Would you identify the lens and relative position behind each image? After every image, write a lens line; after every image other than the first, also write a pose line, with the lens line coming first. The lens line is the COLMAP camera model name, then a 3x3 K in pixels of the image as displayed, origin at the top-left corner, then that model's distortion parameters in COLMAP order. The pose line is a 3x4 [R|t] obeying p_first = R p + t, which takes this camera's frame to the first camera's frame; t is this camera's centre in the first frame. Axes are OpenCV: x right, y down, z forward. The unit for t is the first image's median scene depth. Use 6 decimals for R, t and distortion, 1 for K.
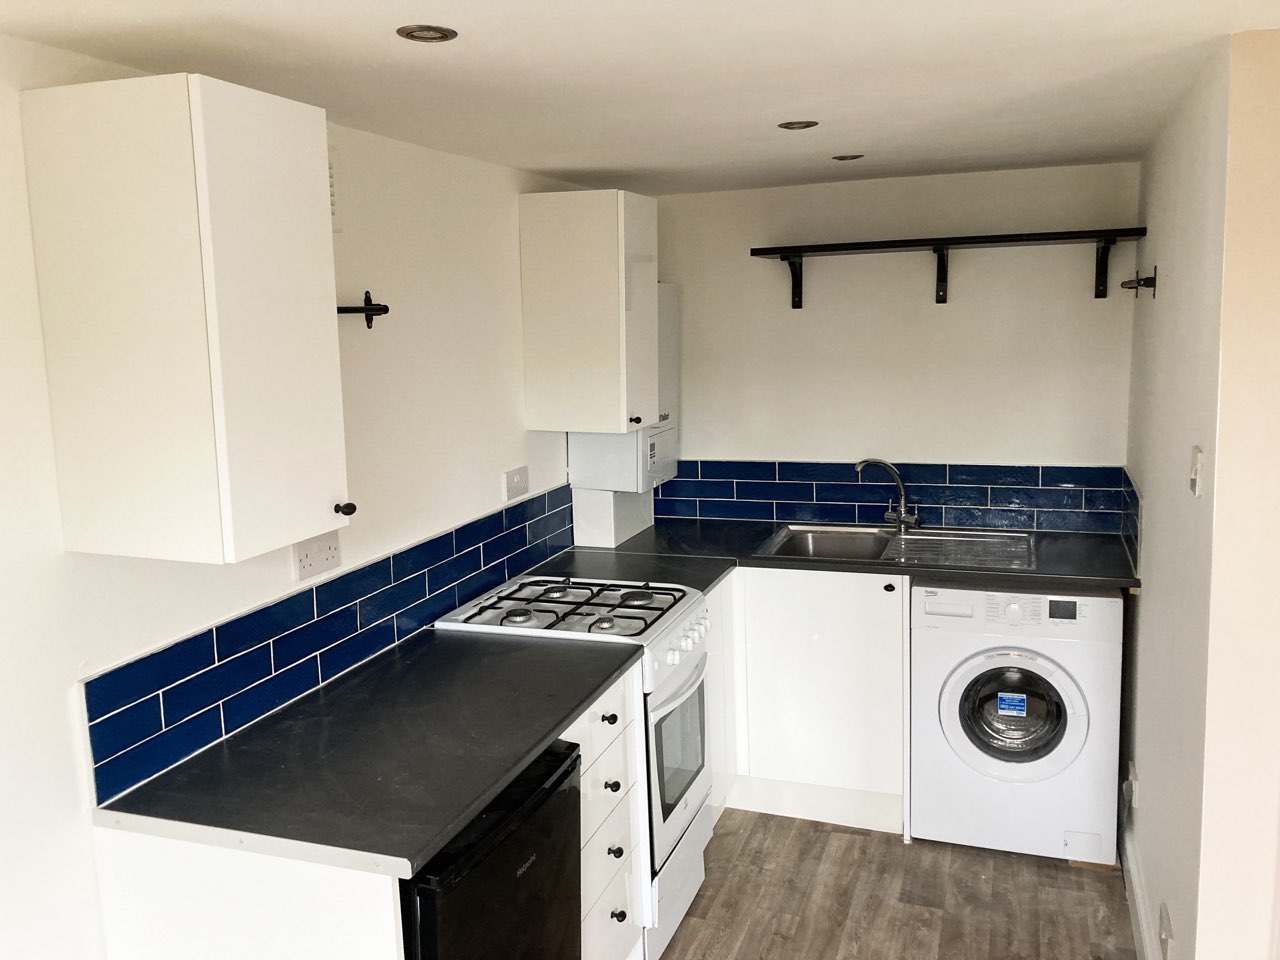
lens RADIAL K [[1051.0, 0, 625.5], [0, 1051.0, 464.1], [0, 0, 1]] dist [0.040519, -0.041018]
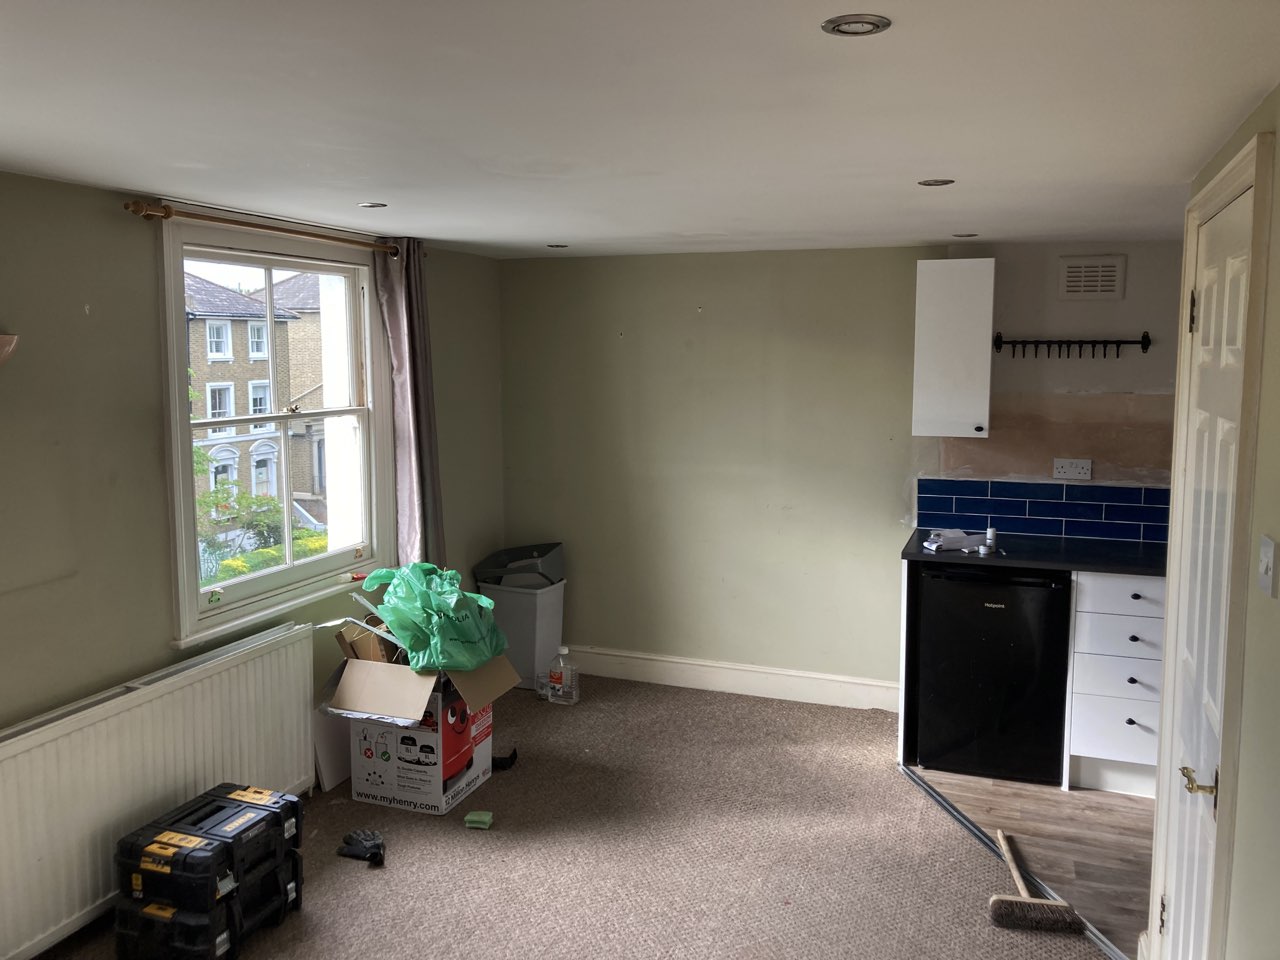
lens RADIAL K [[1051.0, 0, 646.3], [0, 1051.0, 462.5], [0, 0, 1]] dist [0.040519, -0.041018]
pose [[0.004969, 0.140637, -0.990049, 1.234948], [-0.146167, 0.979530, 0.138409, -0.060181], [0.989247, 0.144025, 0.025424, 0.139855]]
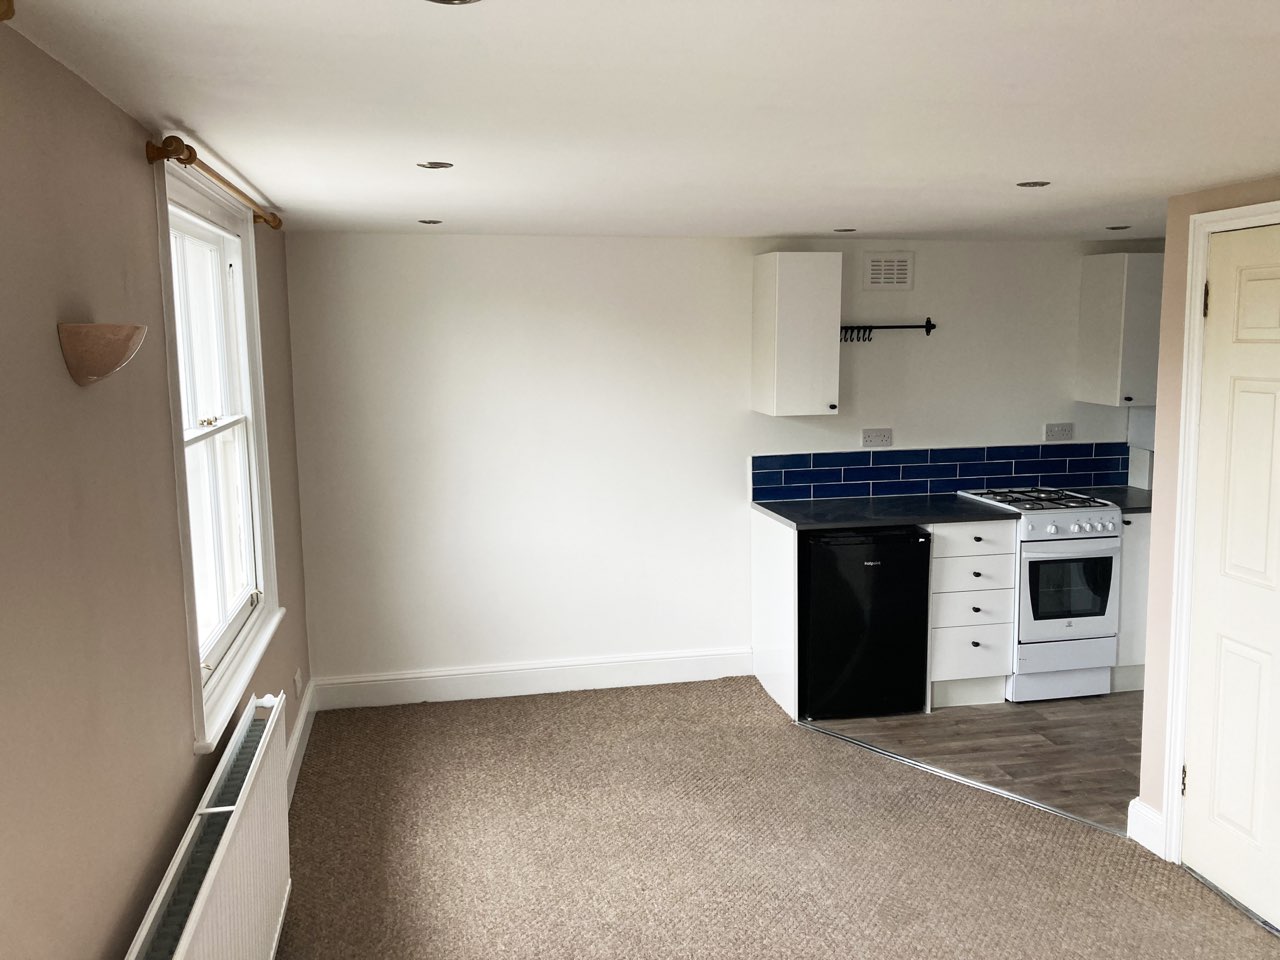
lens RADIAL K [[1051.0, 0, 647.3], [0, 1051.0, 467.3], [0, 0, 1]] dist [0.040519, -0.041018]
pose [[0.533955, 0.133282, -0.834942, 0.998997], [-0.128404, 0.988826, 0.075731, 0.032336], [0.835706, 0.066774, 0.545103, -0.459072]]
